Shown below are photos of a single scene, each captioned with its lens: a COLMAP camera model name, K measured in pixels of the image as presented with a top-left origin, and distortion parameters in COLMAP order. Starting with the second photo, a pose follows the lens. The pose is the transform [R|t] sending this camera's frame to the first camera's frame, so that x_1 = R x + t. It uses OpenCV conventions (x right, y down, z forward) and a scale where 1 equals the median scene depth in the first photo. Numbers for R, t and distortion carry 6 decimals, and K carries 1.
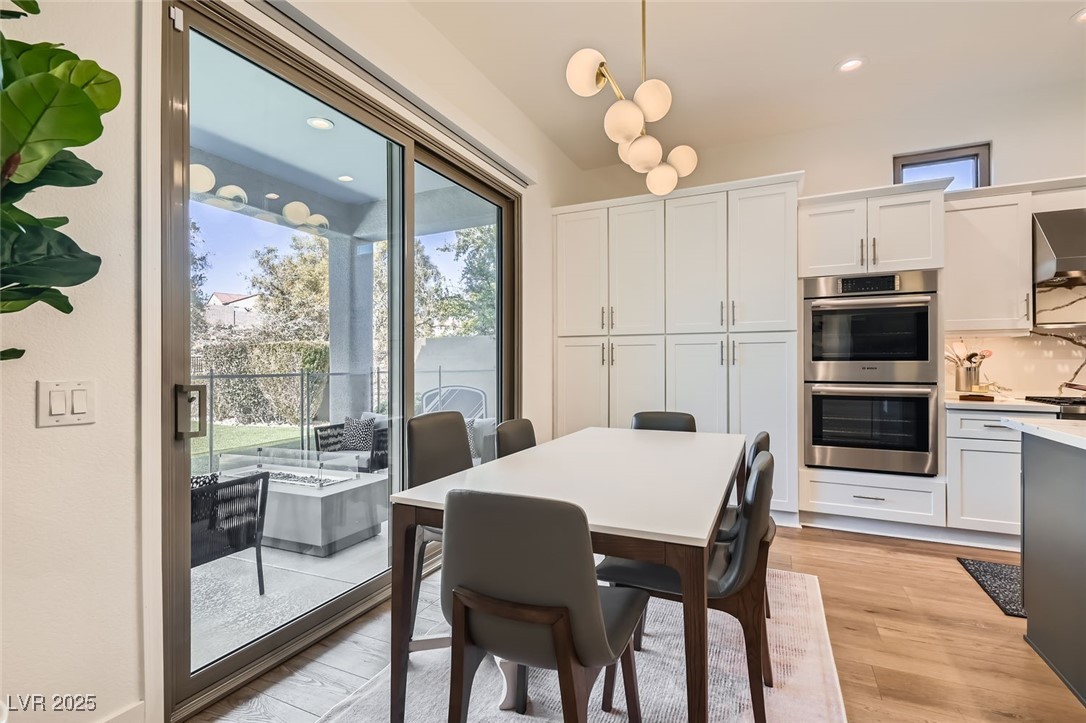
lens RADIAL K [[505.6, 0, 539.8], [0, 505.6, 364.7], [0, 0, 1]] dist [-0.003860, -0.001400]
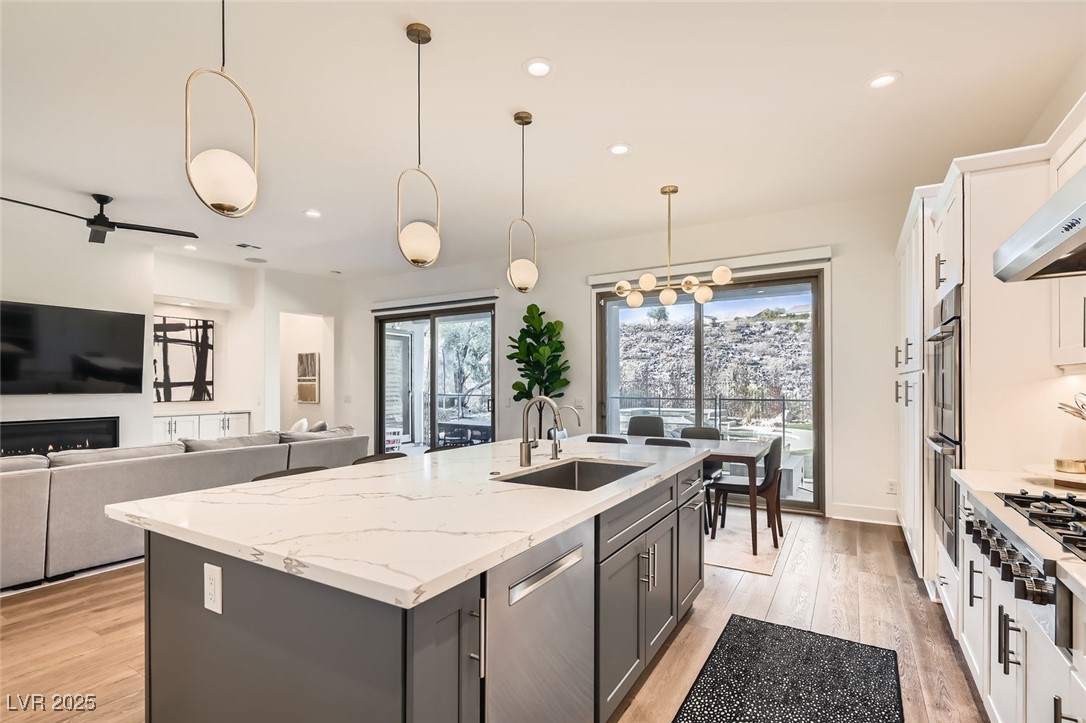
lens RADIAL K [[509.3, 0, 539.1], [0, 509.3, 369.7], [0, 0, 1]] dist [0.005329, 0.000136]
pose [[-0.103016, -0.024805, -0.994370, 1.491951], [0.002369, 0.999680, -0.025183, -0.049509], [0.994677, -0.004950, -0.102924, 0.452523]]
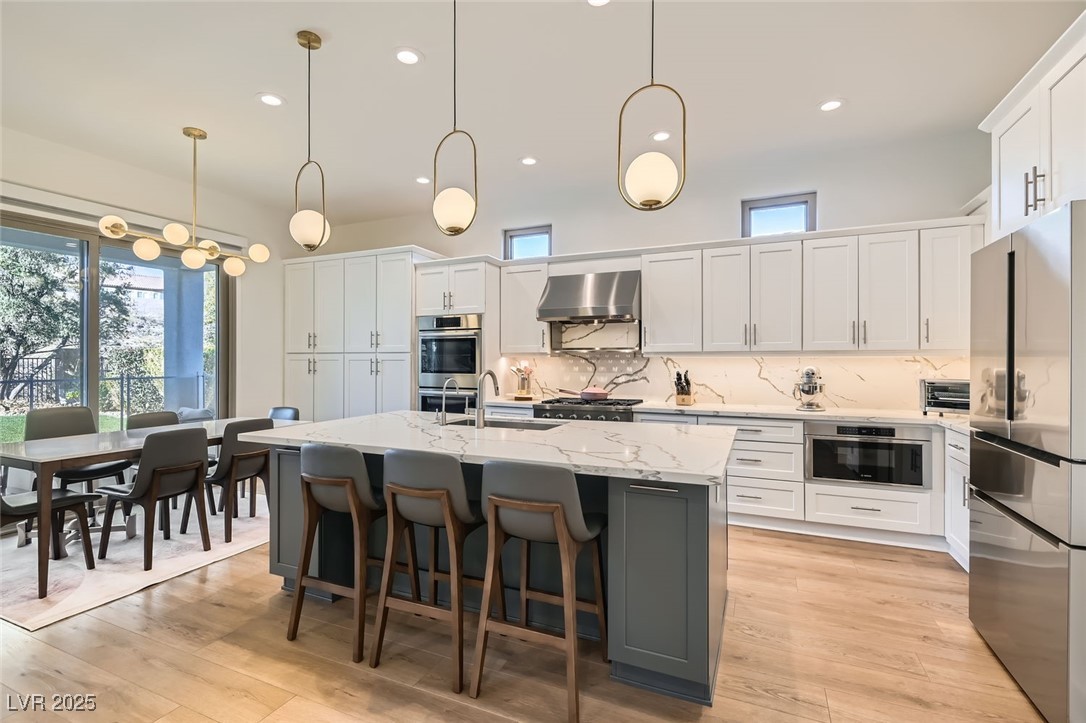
lens RADIAL K [[503.5, 0, 536.9], [0, 503.5, 359.8], [0, 0, 1]] dist [0.001003, -0.001416]
pose [[0.999814, 0.003828, 0.018879, 0.878273], [-0.003788, 0.999991, -0.002120, -0.045236], [-0.018887, 0.002048, 0.999820, -0.497609]]
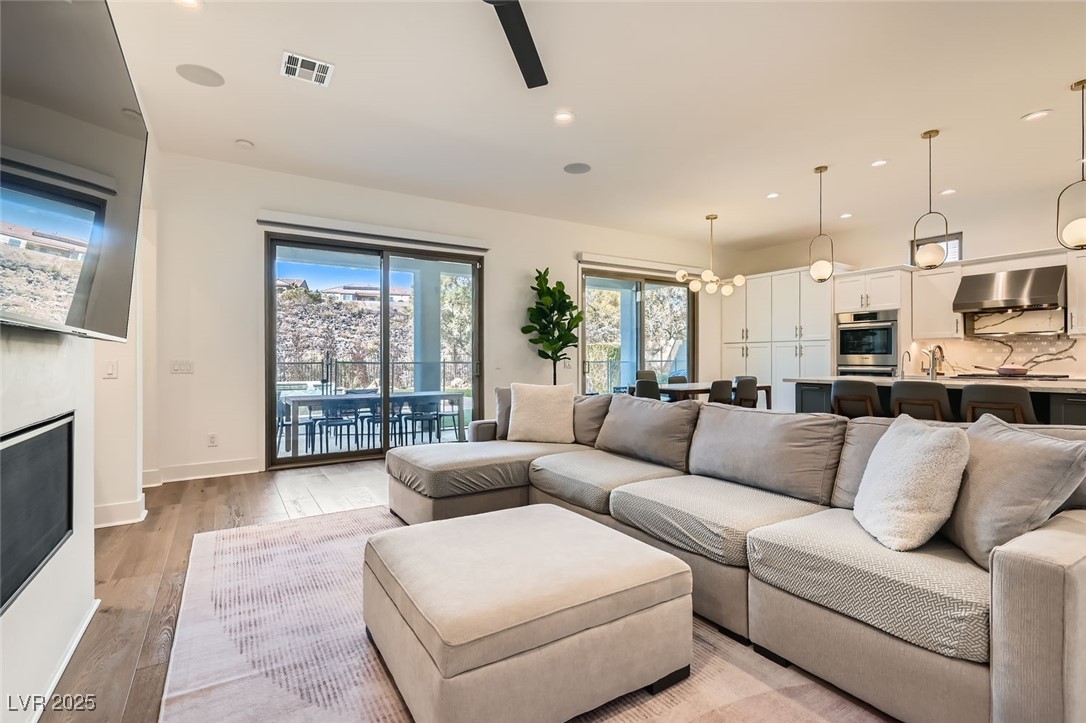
lens RADIAL K [[503.5, 0, 536.9], [0, 503.5, 359.8], [0, 0, 1]] dist [0.001003, -0.001416]
pose [[0.840025, 0.001993, -0.542544, 0.636751], [-0.000464, 0.999996, 0.002954, 0.007643], [0.542548, -0.002230, 0.840022, -1.405771]]
